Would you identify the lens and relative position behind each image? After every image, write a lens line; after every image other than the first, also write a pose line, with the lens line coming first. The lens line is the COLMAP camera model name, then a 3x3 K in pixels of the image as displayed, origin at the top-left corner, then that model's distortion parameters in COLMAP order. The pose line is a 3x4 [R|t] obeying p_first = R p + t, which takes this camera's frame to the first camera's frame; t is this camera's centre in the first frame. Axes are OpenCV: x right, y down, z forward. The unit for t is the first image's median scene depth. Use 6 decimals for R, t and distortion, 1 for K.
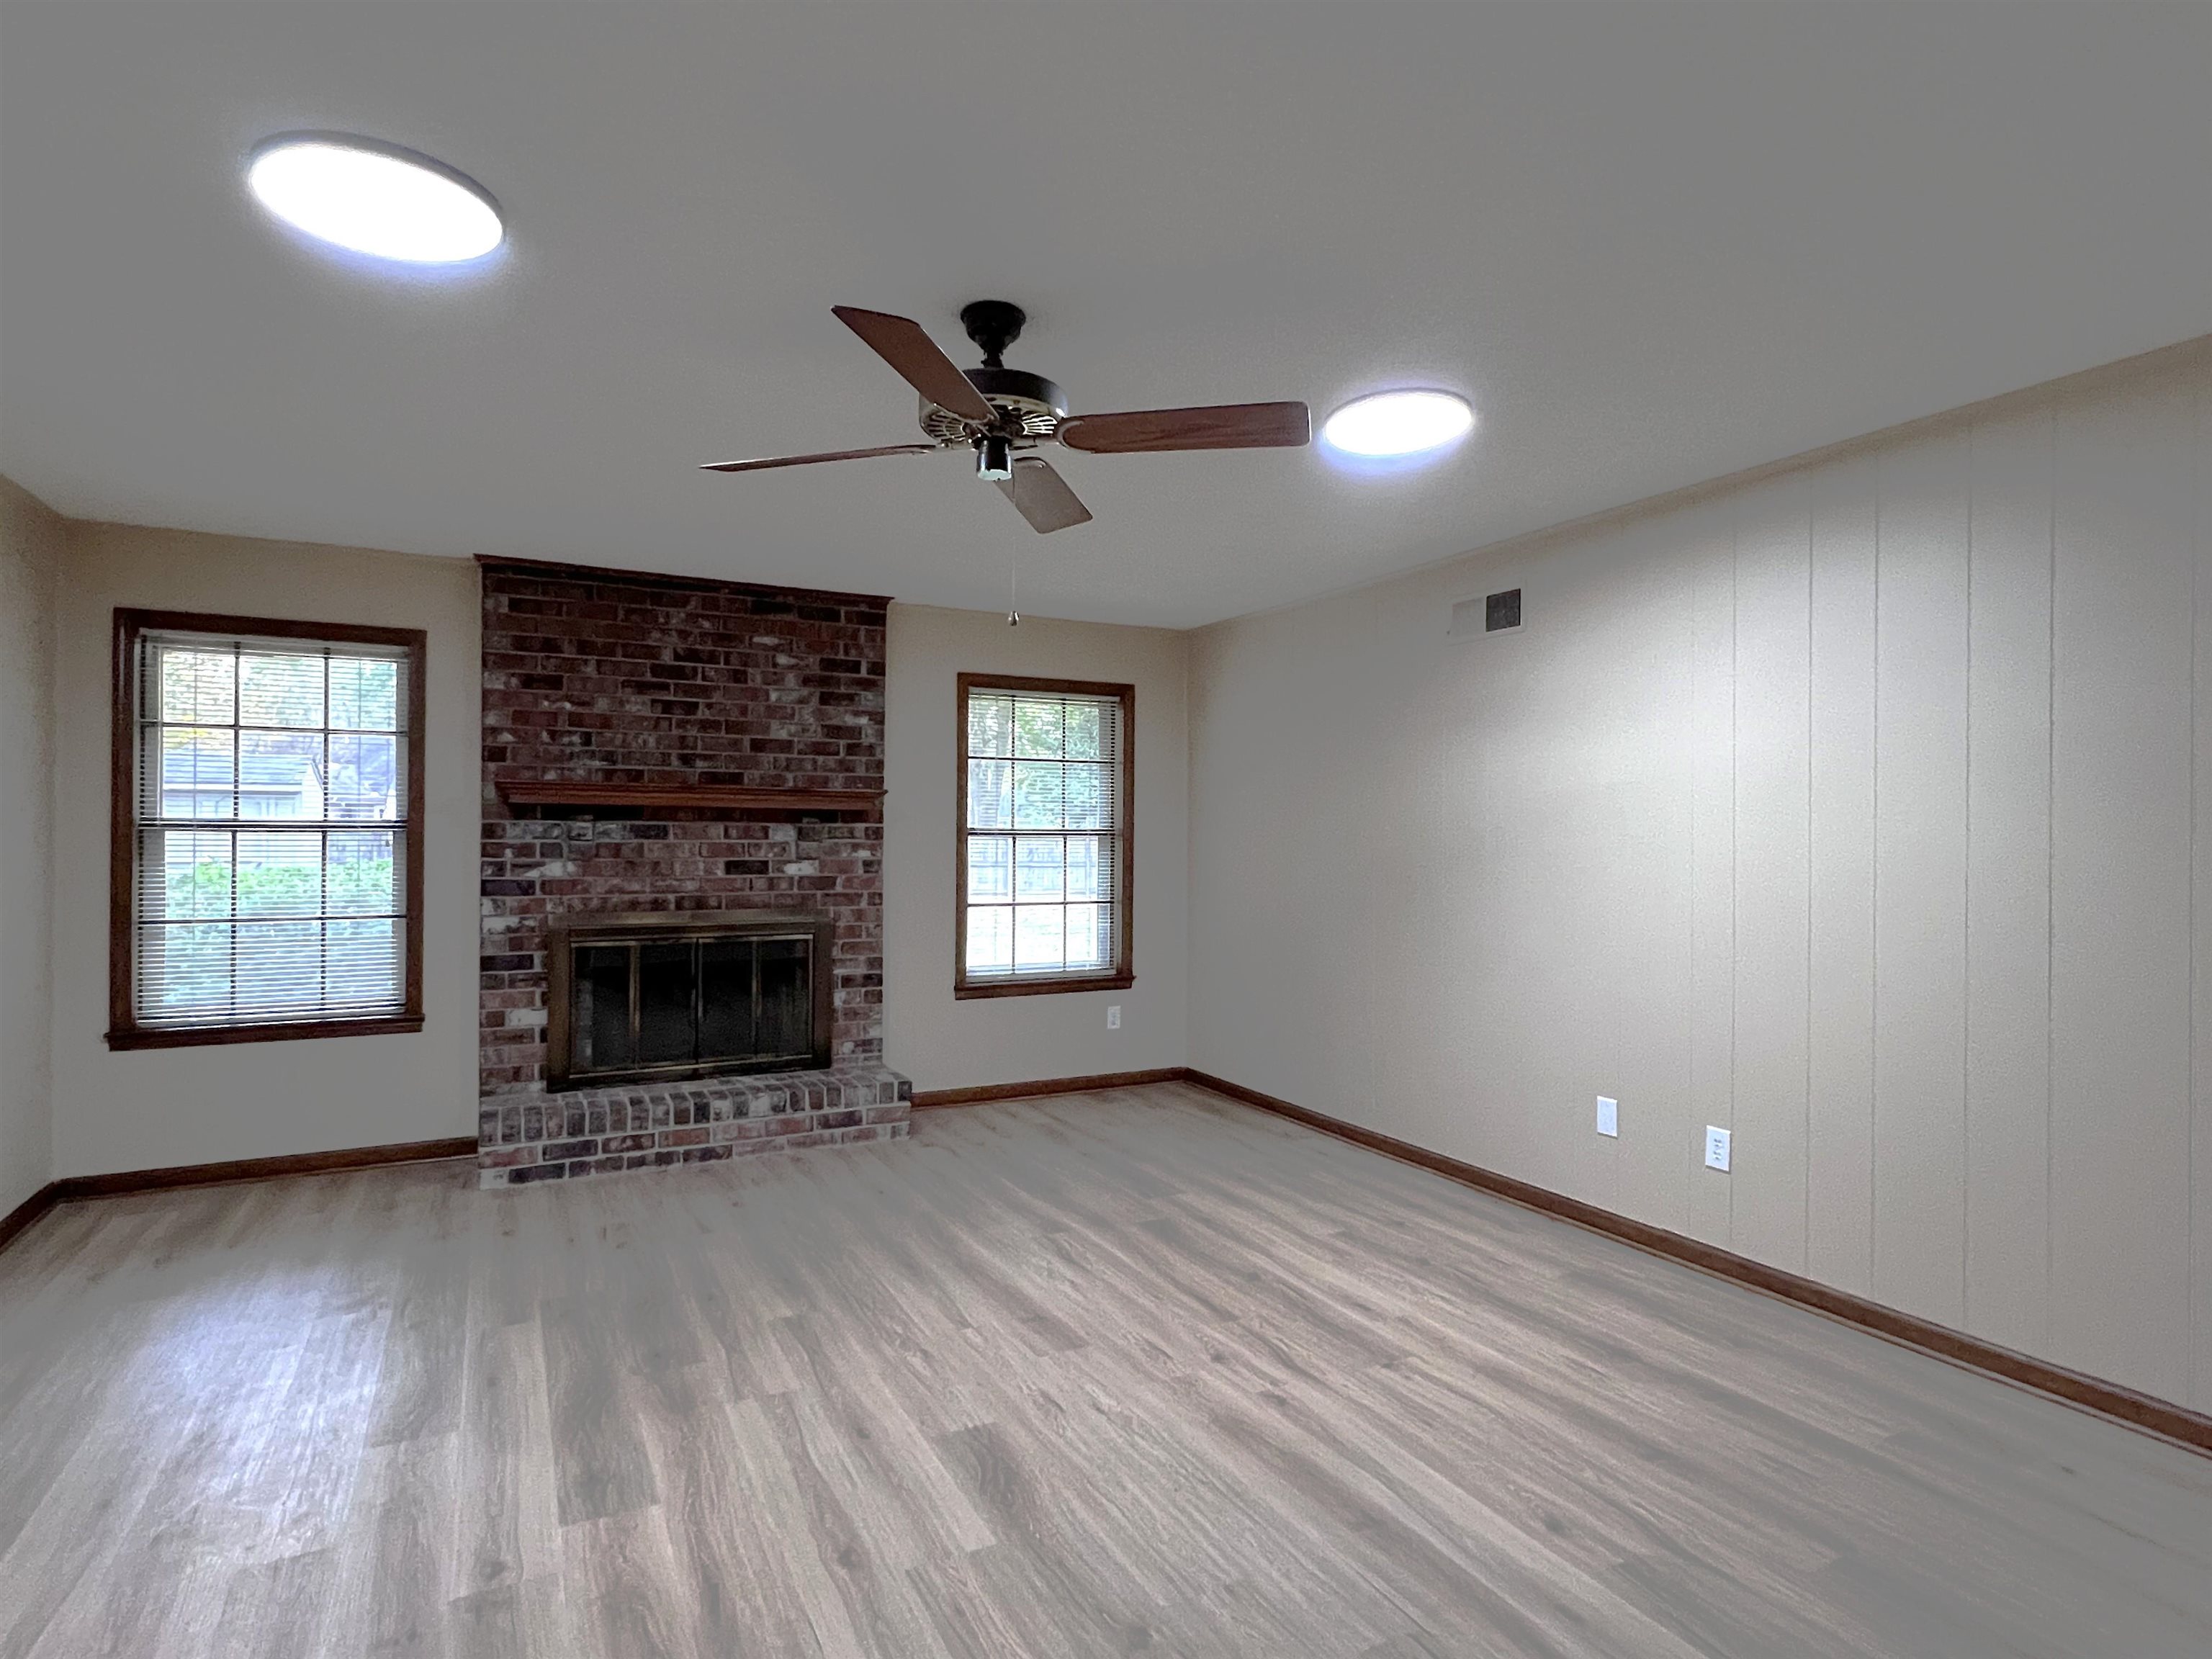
lens RADIAL K [[1172.2, 0, 1098.5], [0, 1172.2, 835.7], [0, 0, 1]] dist [-0.000267, -0.000269]
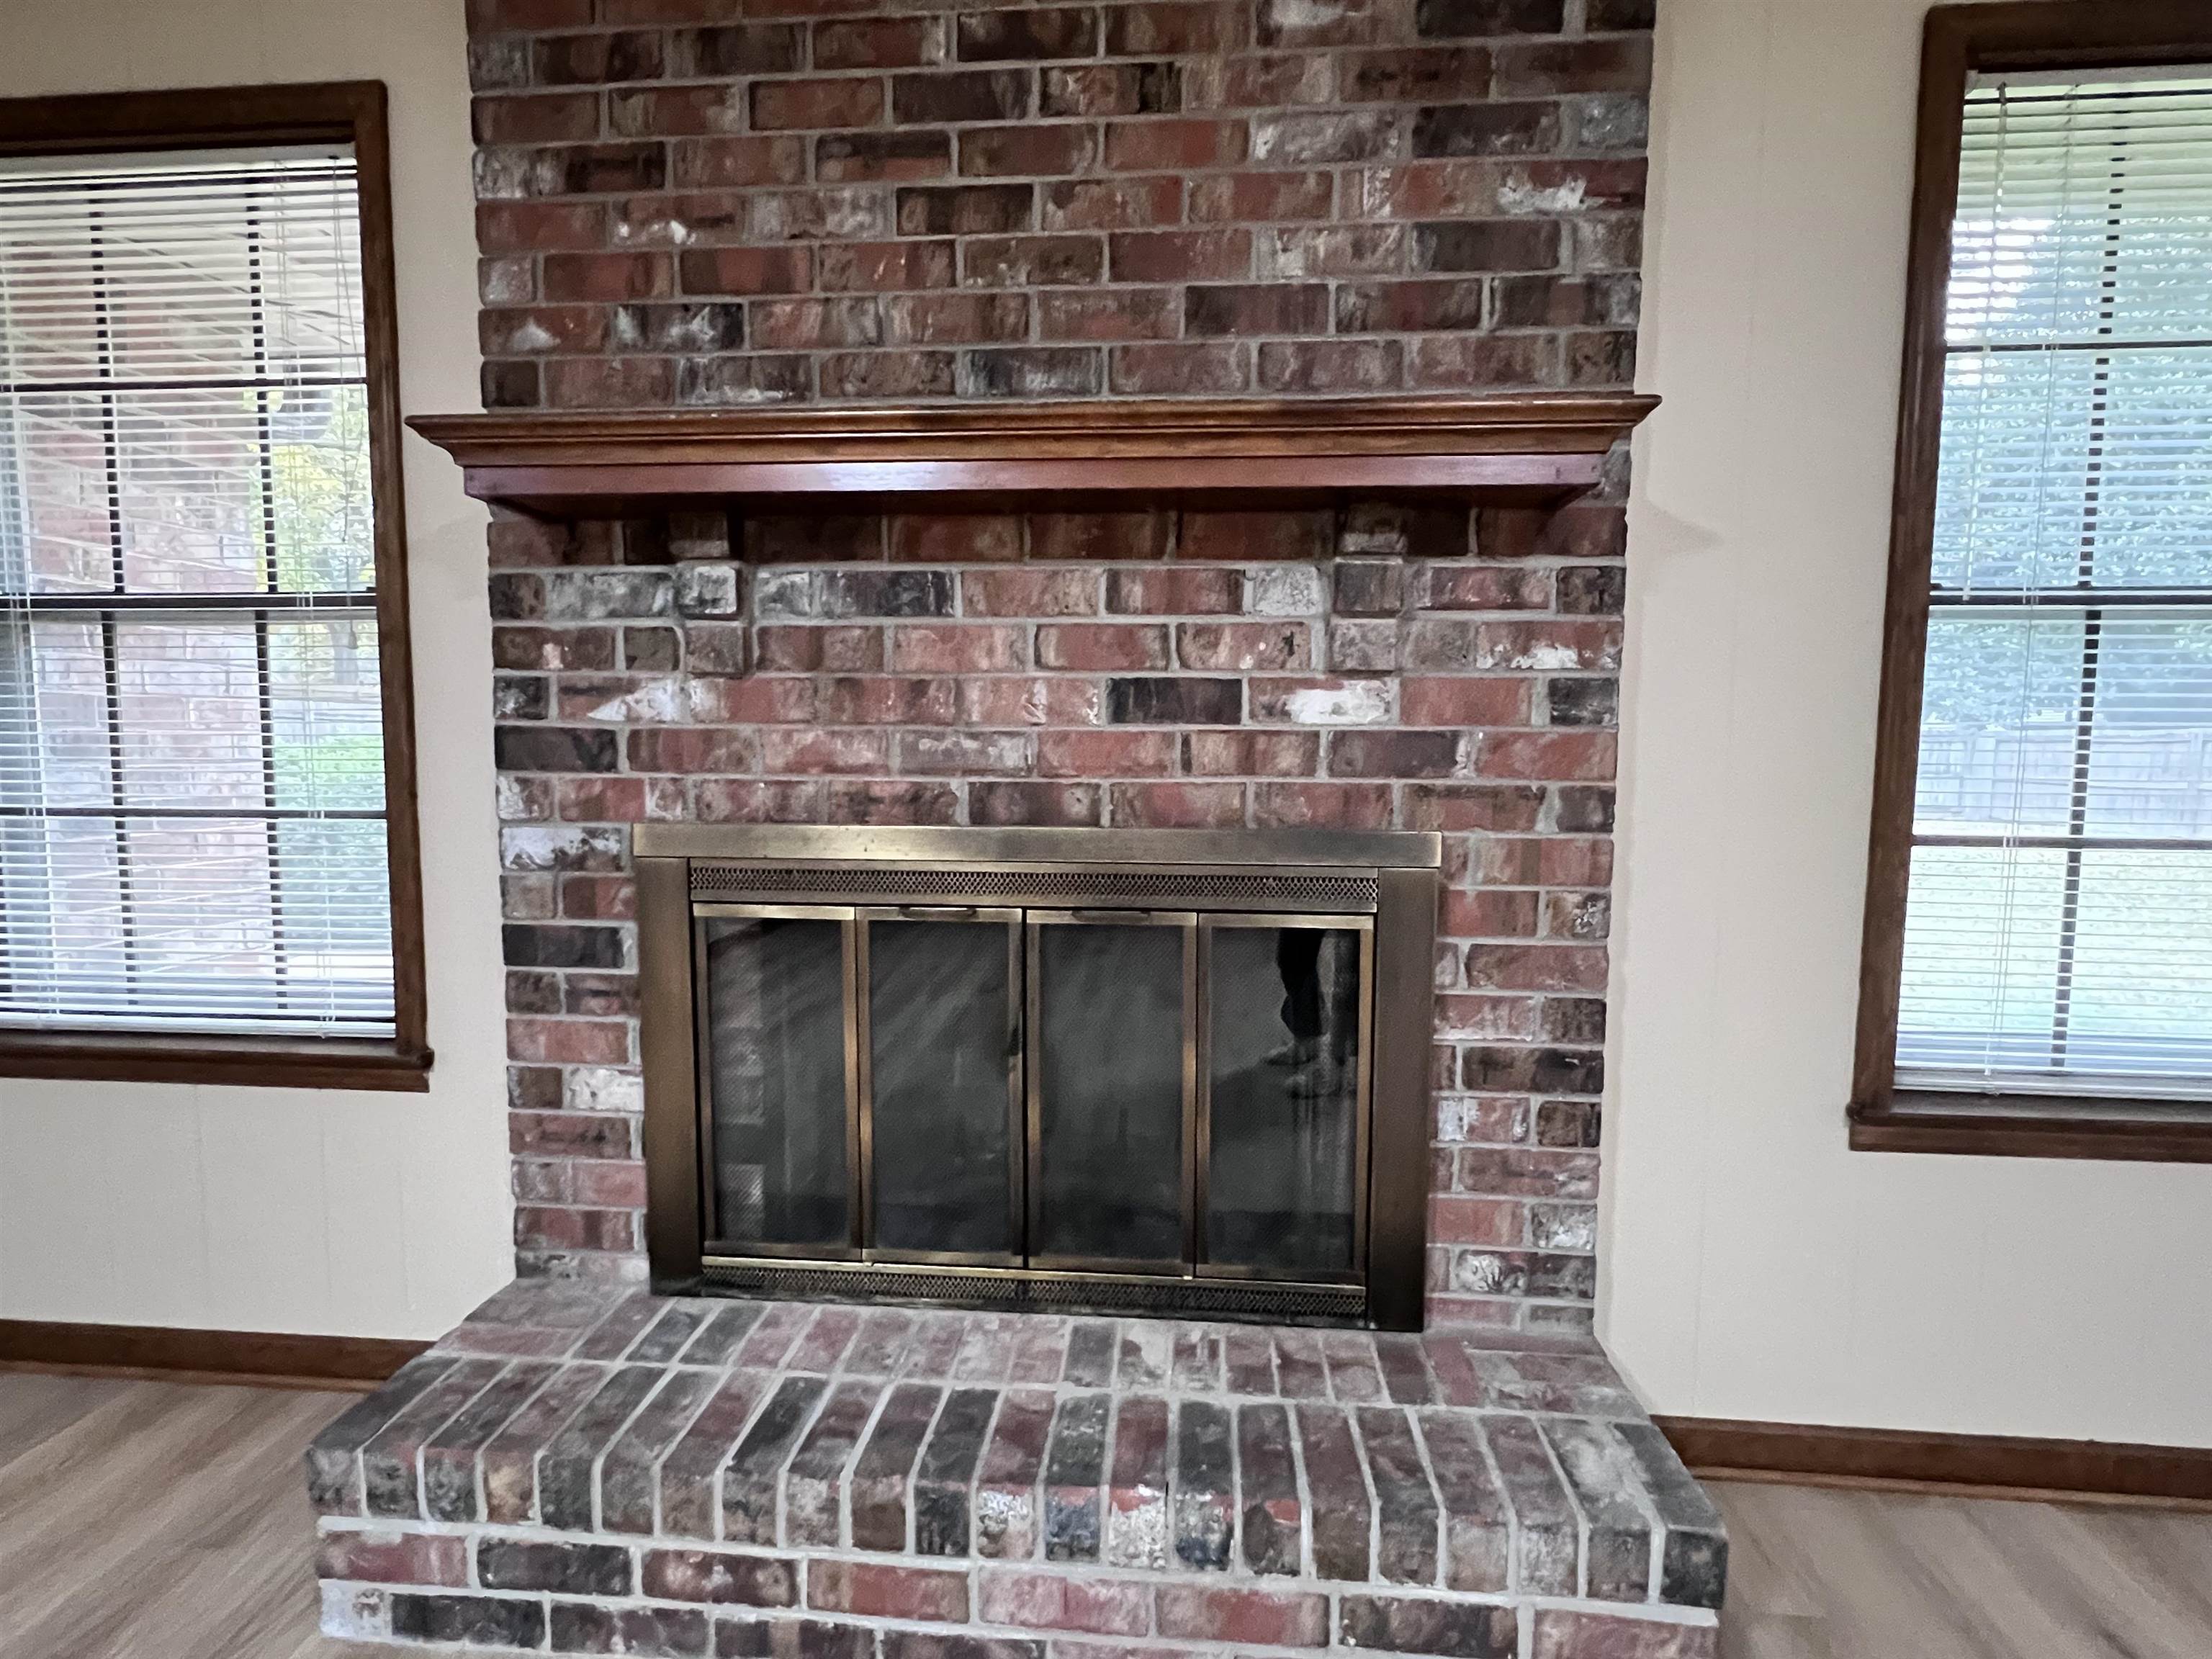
lens RADIAL K [[1121.1, 0, 1103.0], [0, 1121.1, 837.6], [0, 0, 1]] dist [-0.000433, -0.000658]
pose [[0.842347, 0.045960, -0.536972, -0.156638], [-0.000732, 0.996454, 0.084139, 0.041229], [0.538935, -0.070481, 0.839394, 0.769696]]
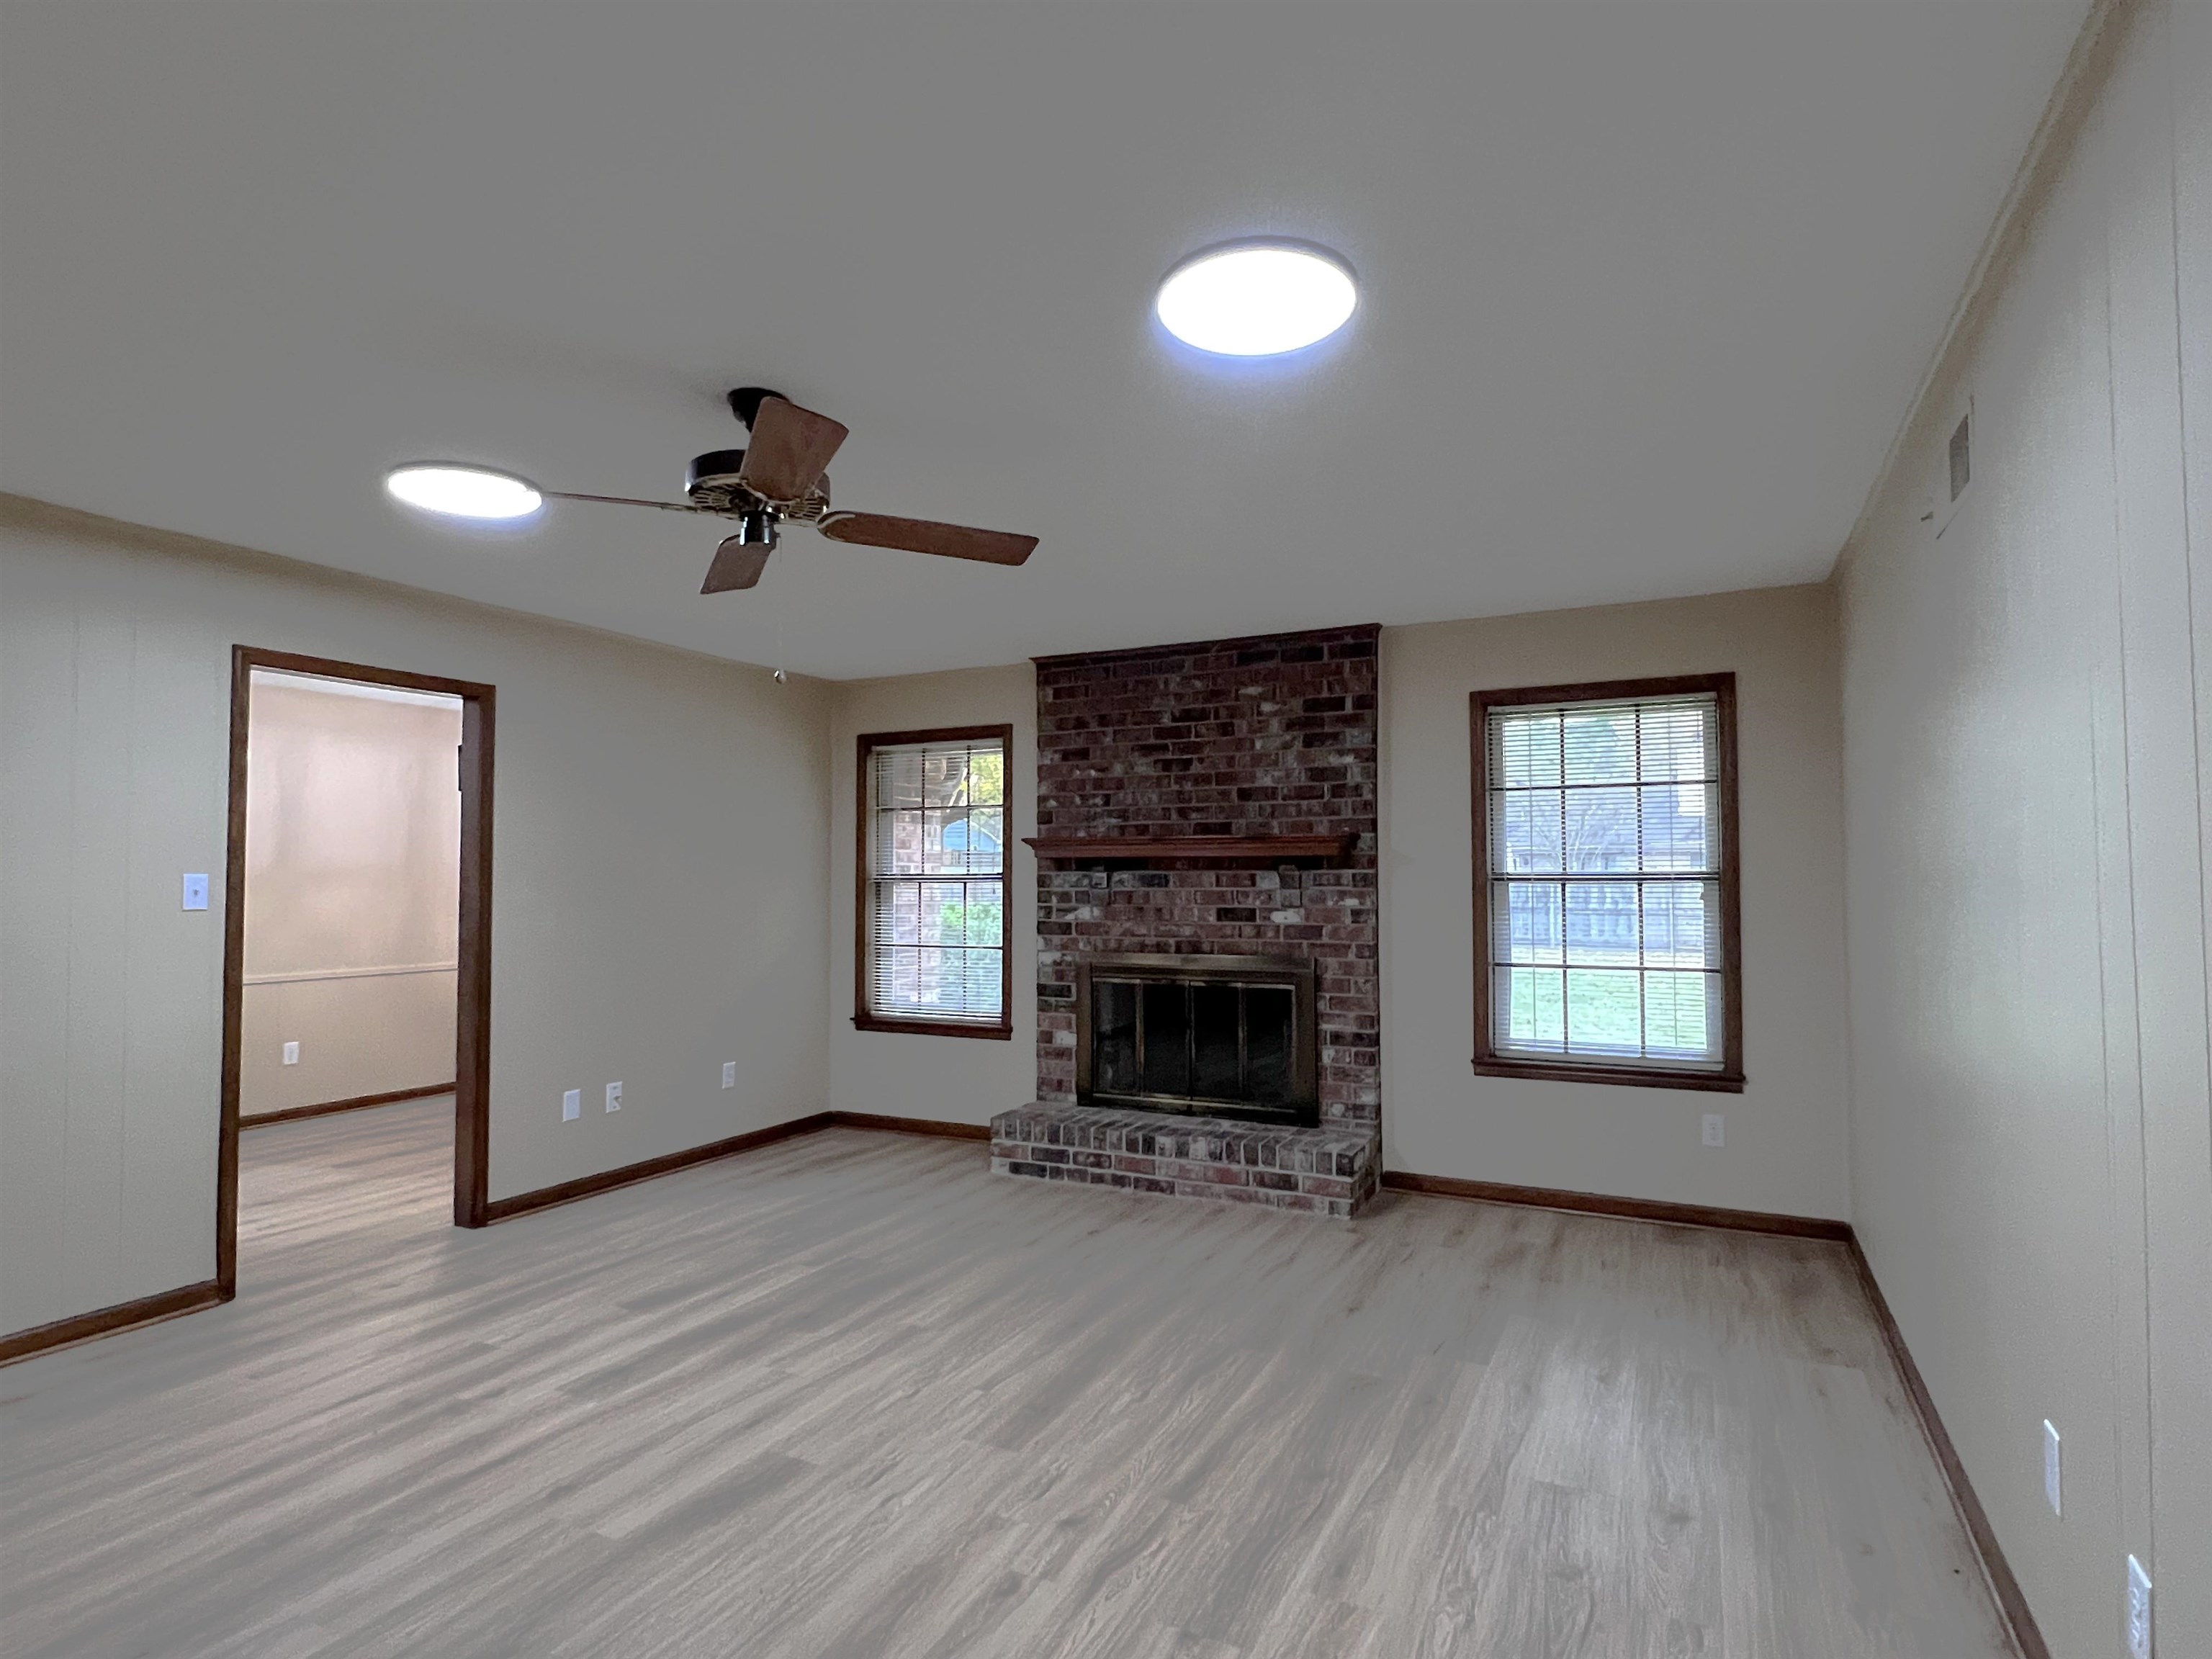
lens RADIAL K [[1172.2, 0, 1098.5], [0, 1172.2, 835.7], [0, 0, 1]] dist [-0.000267, -0.000269]
pose [[0.580635, -0.038245, -0.813265, 0.491378], [0.006830, 0.999090, -0.042108, 0.000599], [0.814136, 0.018895, 0.580367, 0.328445]]
